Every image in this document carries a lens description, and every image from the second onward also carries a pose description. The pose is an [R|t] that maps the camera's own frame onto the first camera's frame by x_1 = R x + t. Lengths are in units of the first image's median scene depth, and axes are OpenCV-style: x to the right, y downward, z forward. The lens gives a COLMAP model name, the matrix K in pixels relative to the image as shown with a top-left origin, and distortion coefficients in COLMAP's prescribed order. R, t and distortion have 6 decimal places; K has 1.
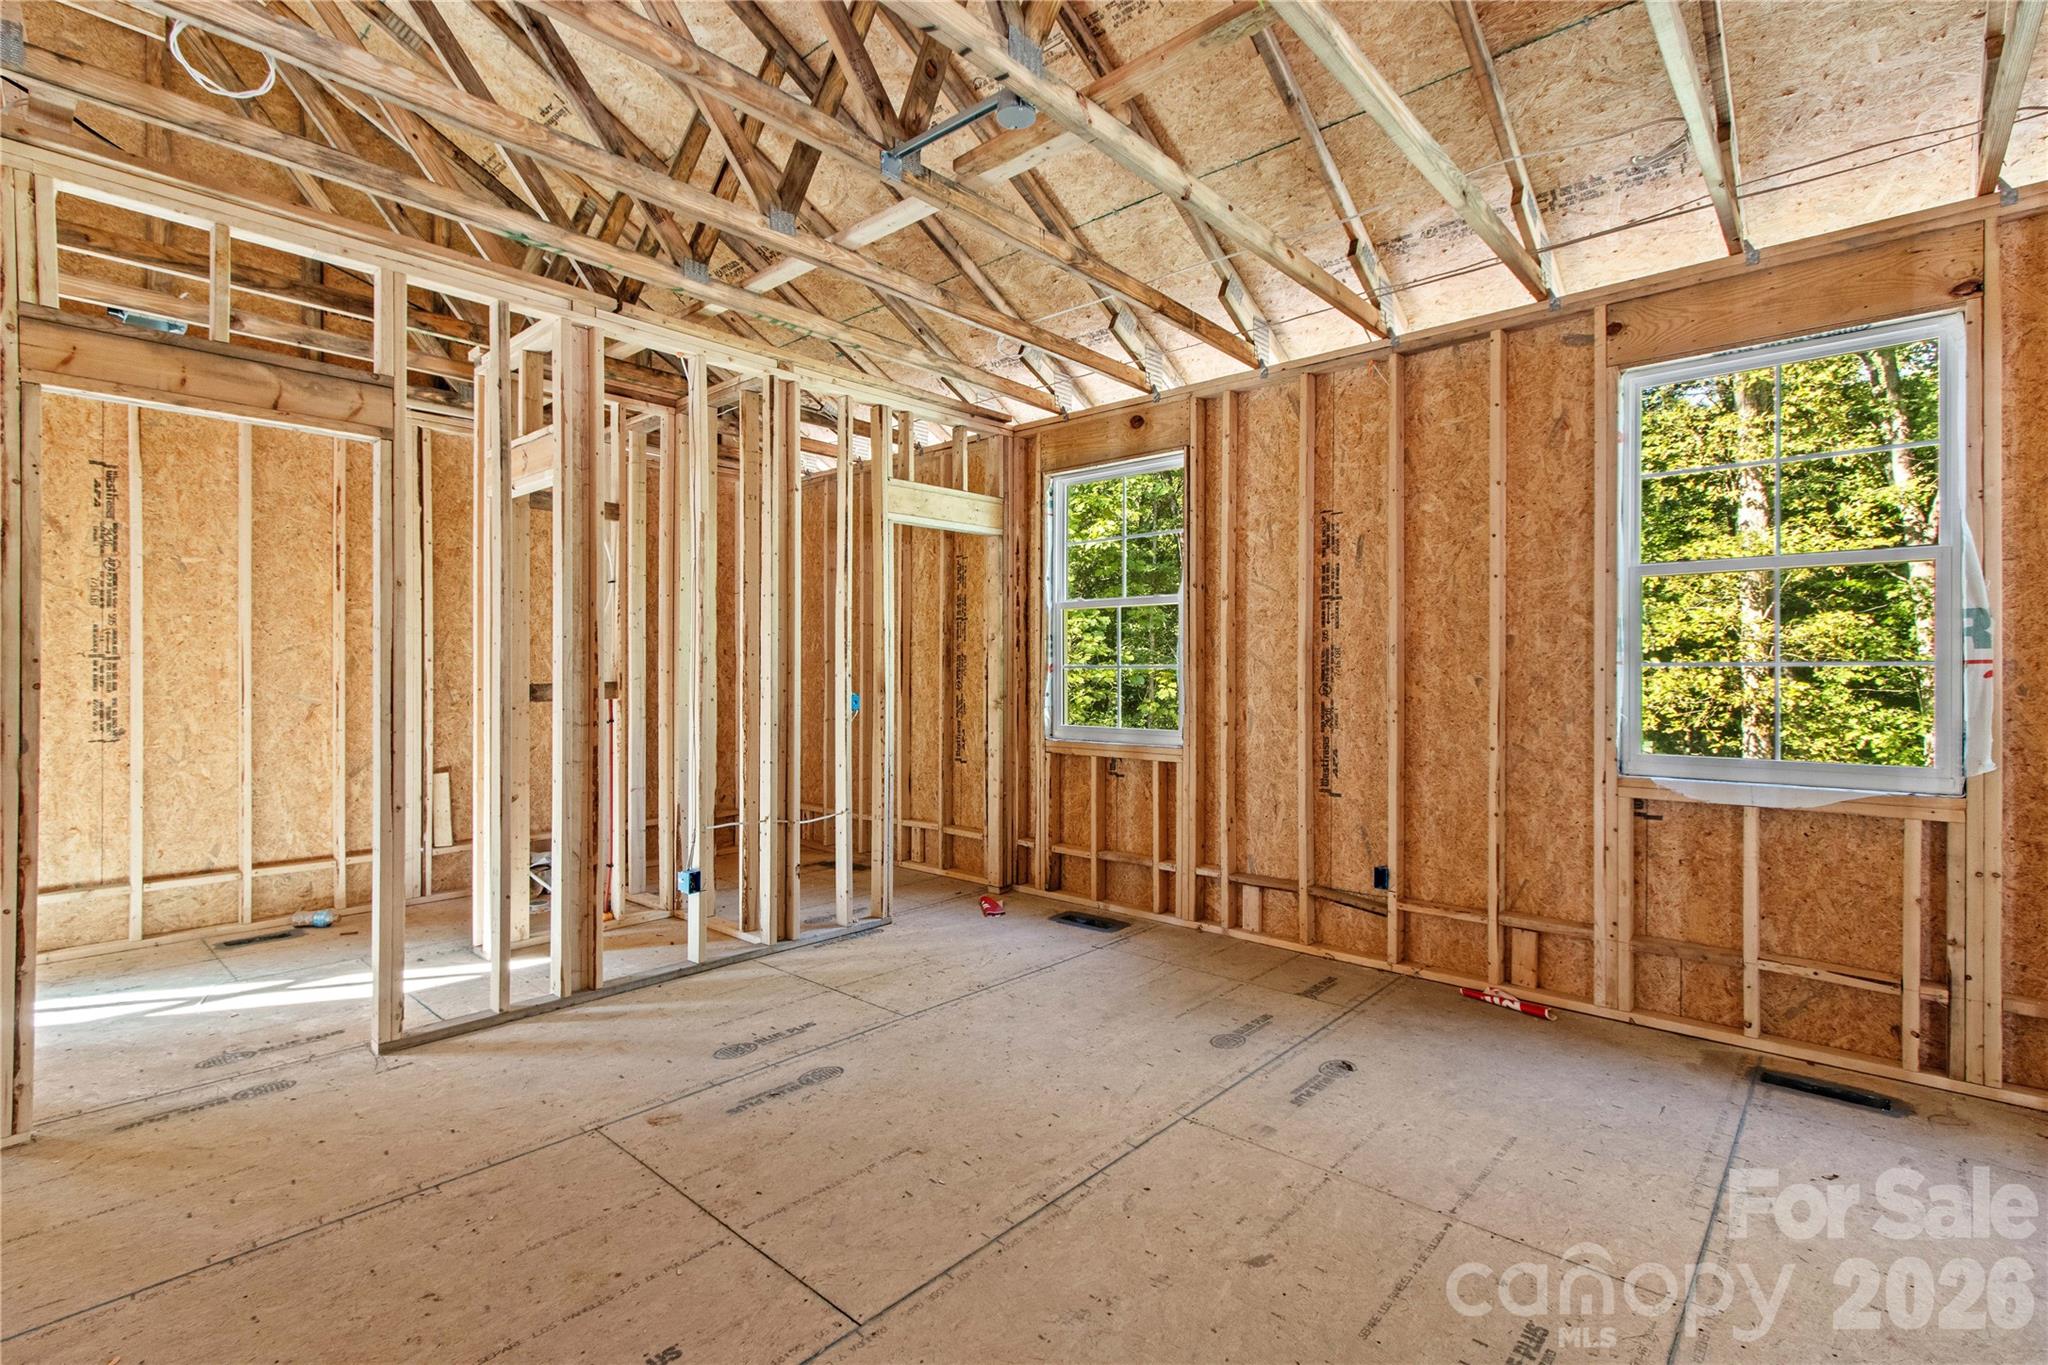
lens RADIAL K [[1031.5, 0, 1075.8], [0, 1031.5, 674.1], [0, 0, 1]] dist [0.003660, 0.001505]
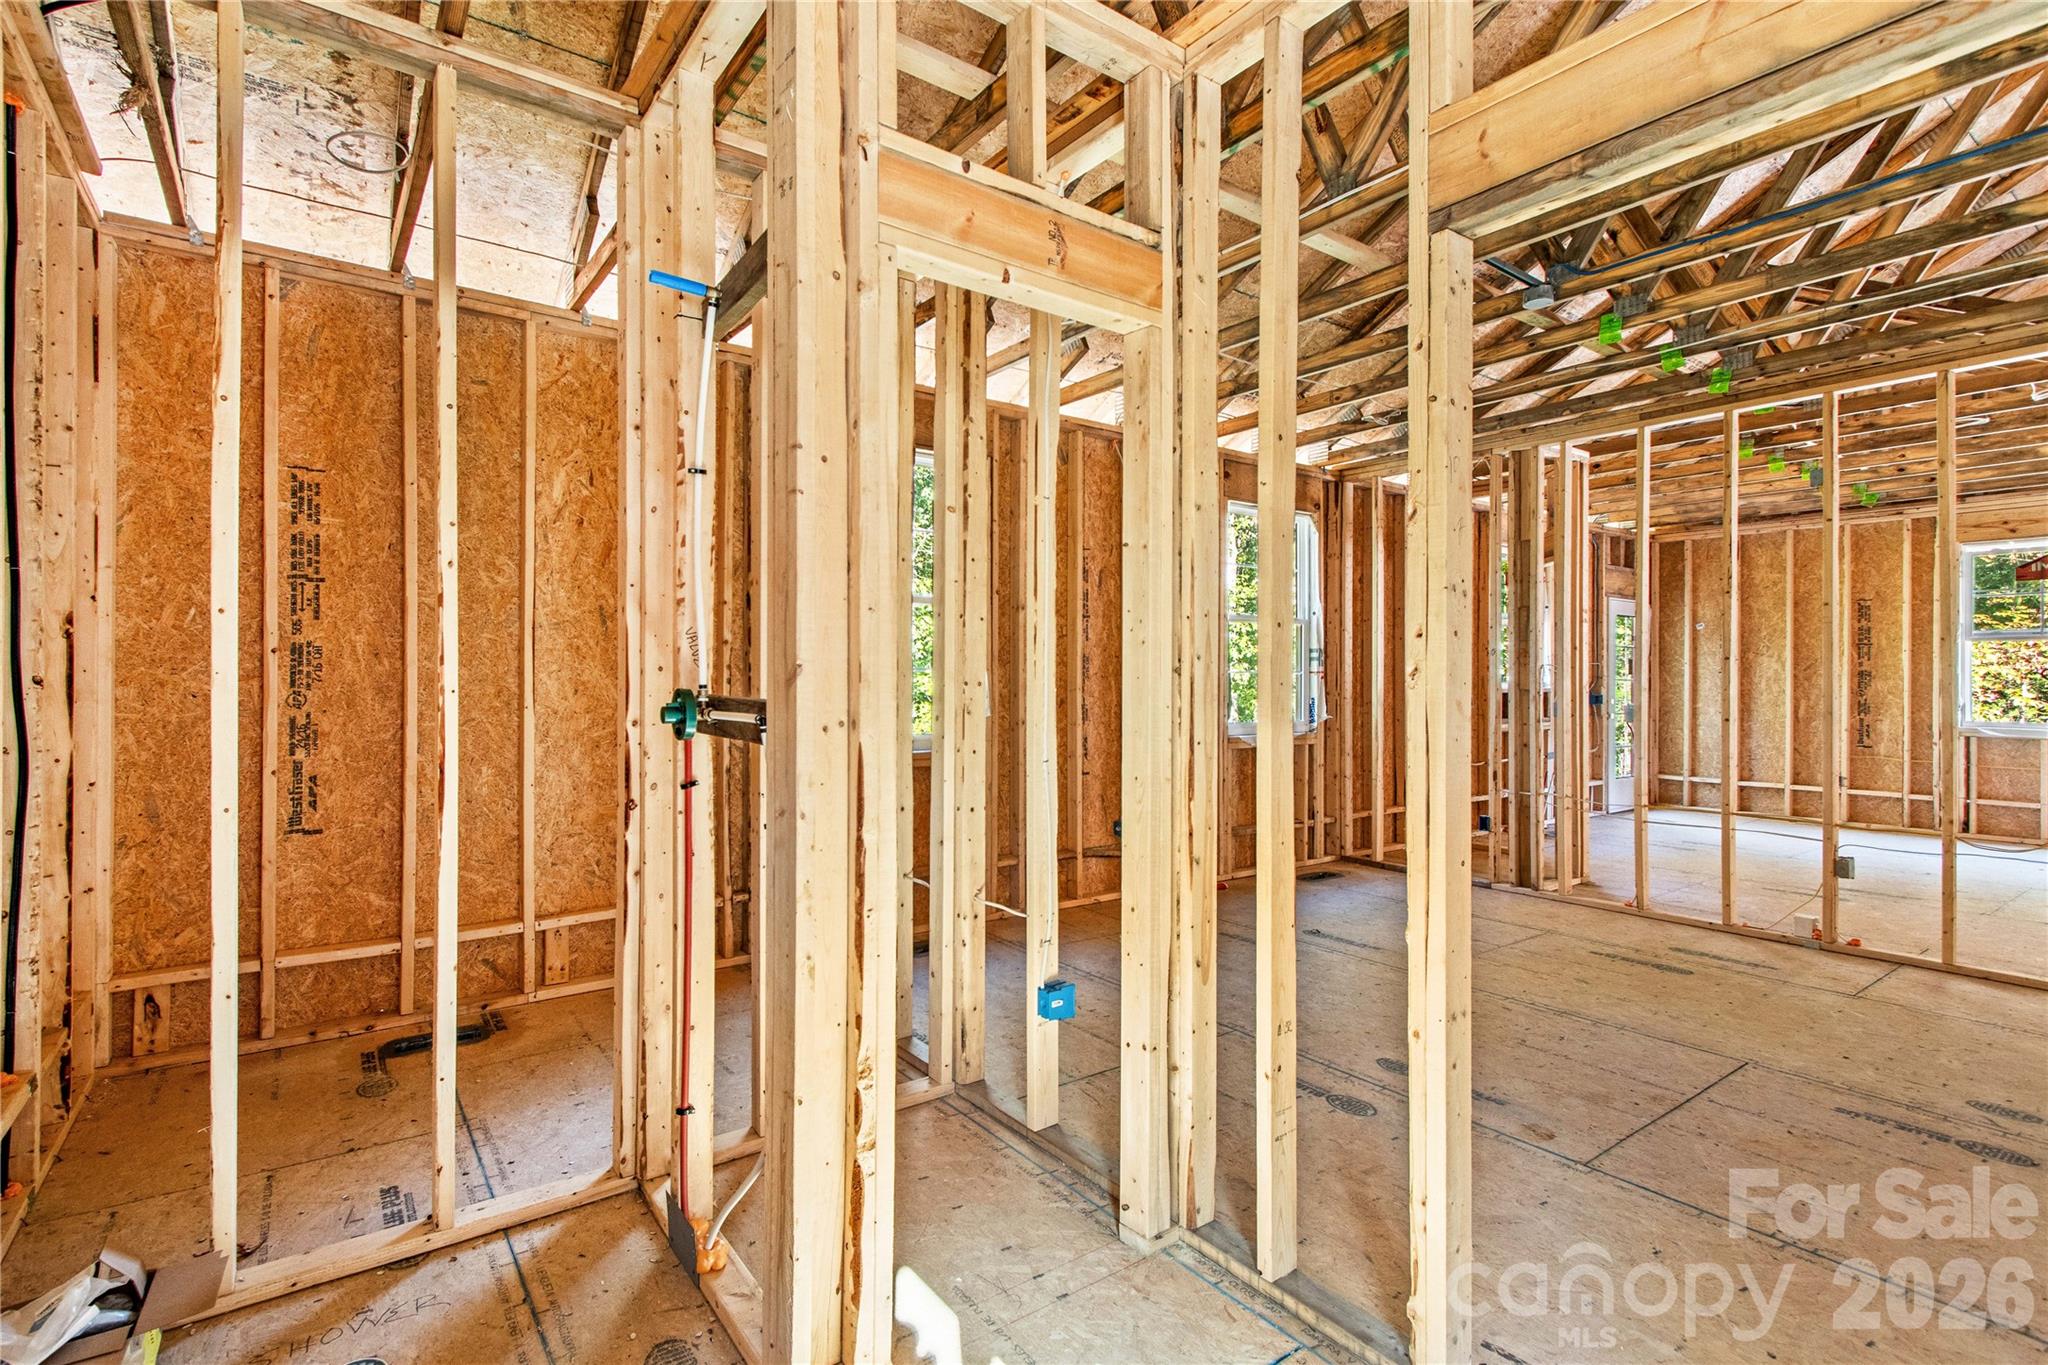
lens RADIAL K [[904.3, 0, 1102.7], [0, 904.3, 677.0], [0, 0, 1]] dist [0.013880, -0.007780]
pose [[0.178359, 0.000010, 0.983966, -1.072002], [-0.002815, 0.999996, 0.000500, -0.001334], [-0.983962, -0.002859, 0.178358, 1.024519]]
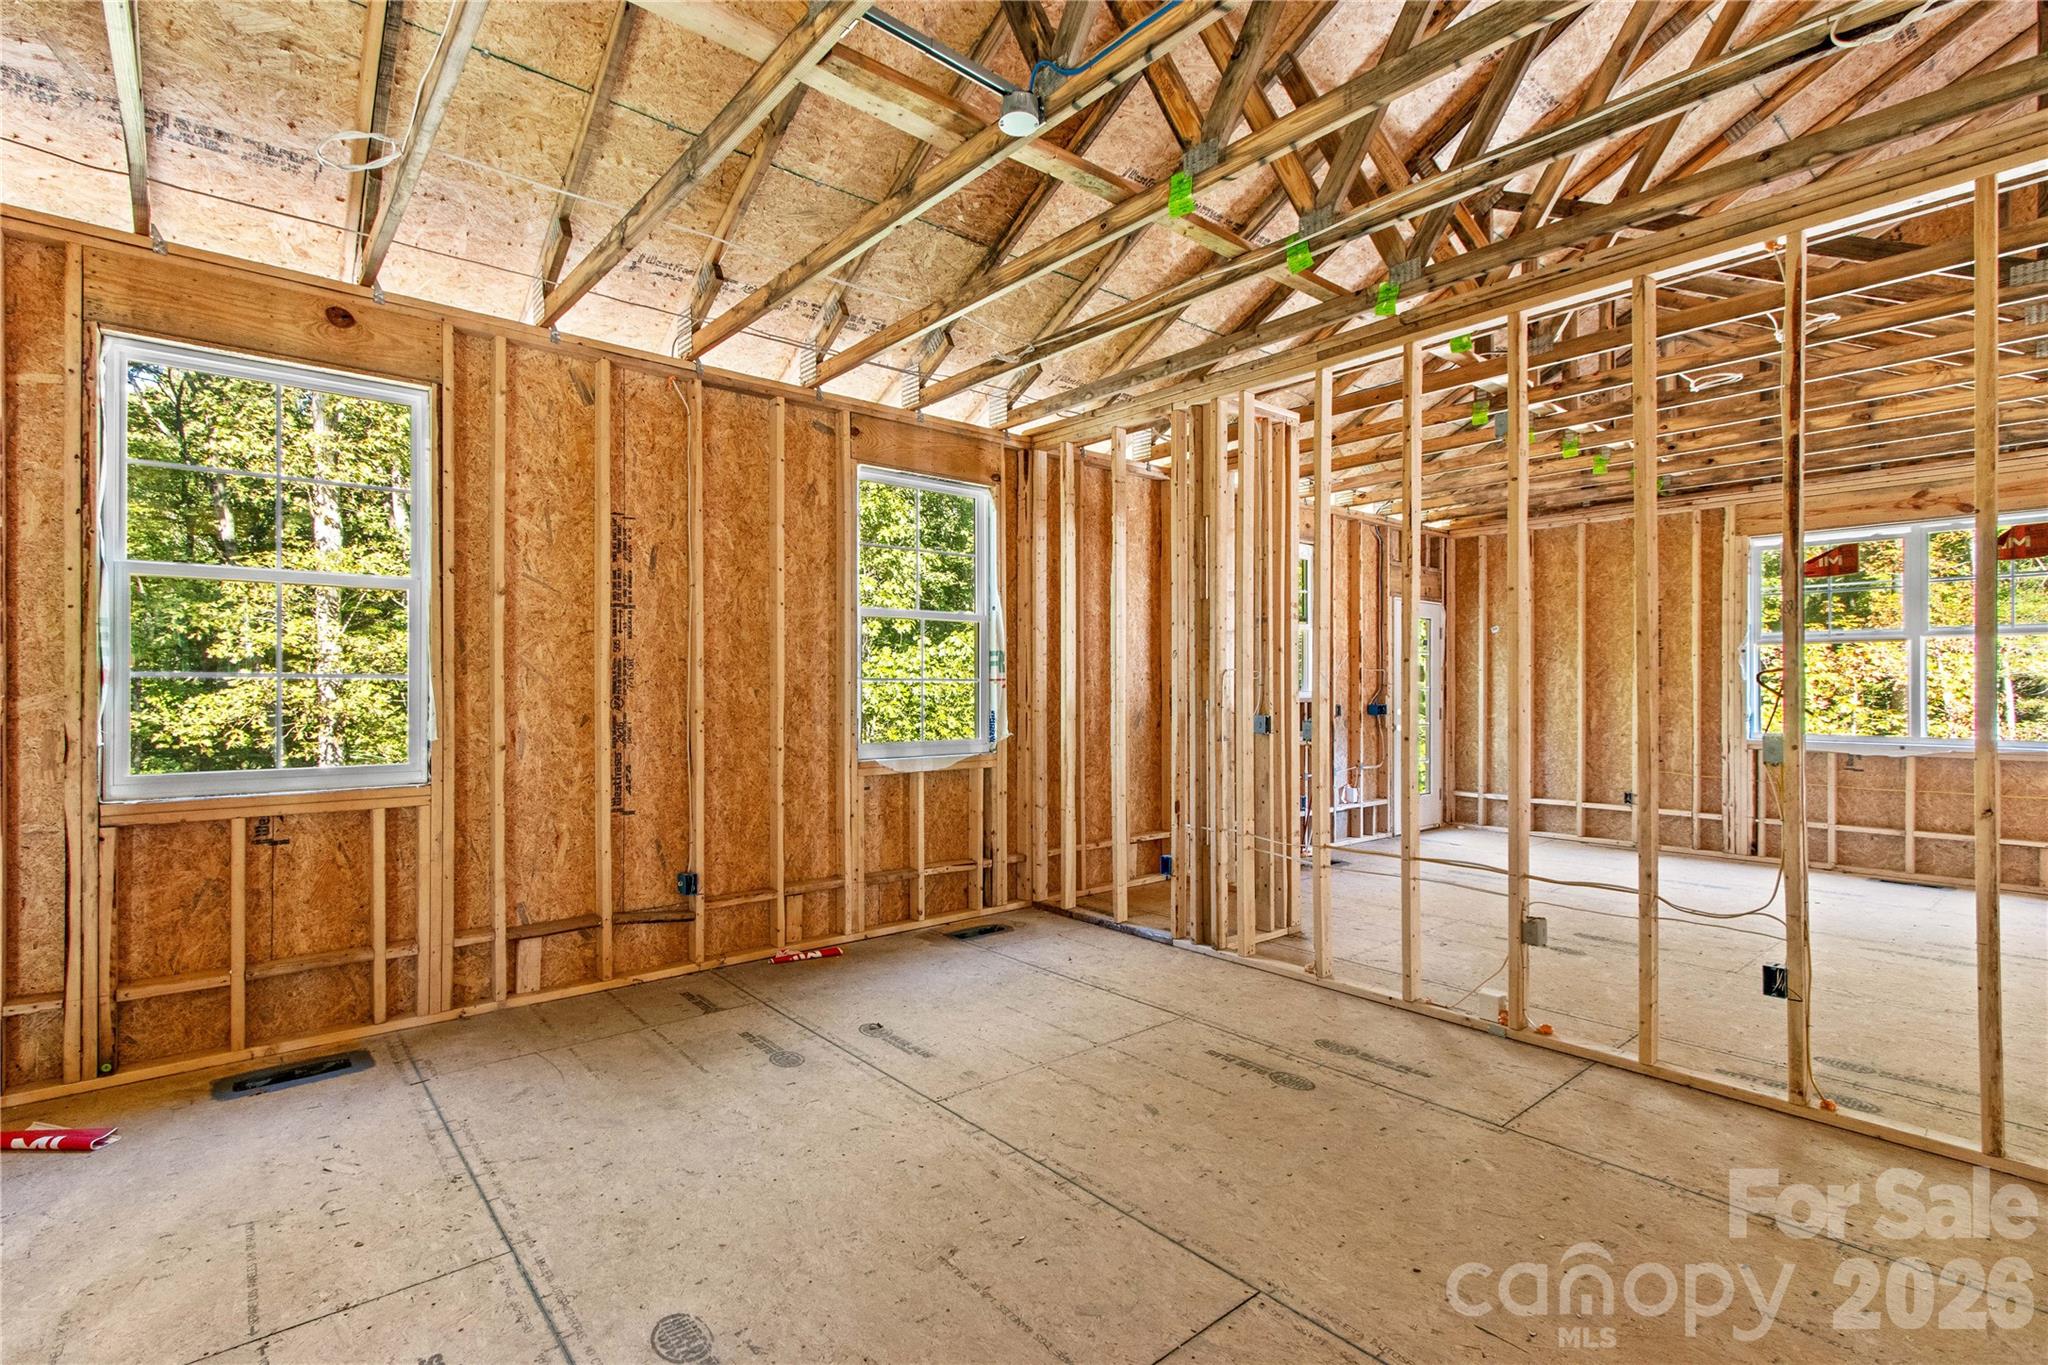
lens RADIAL K [[877.2, 0, 1105.8], [0, 877.2, 686.5], [0, 0, 1]] dist [0.002646, -0.000207]
pose [[0.108731, -0.000270, 0.994071, -0.528748], [-0.000453, 1.000000, 0.000321, -0.000363], [-0.994071, -0.000485, 0.108731, 0.492434]]
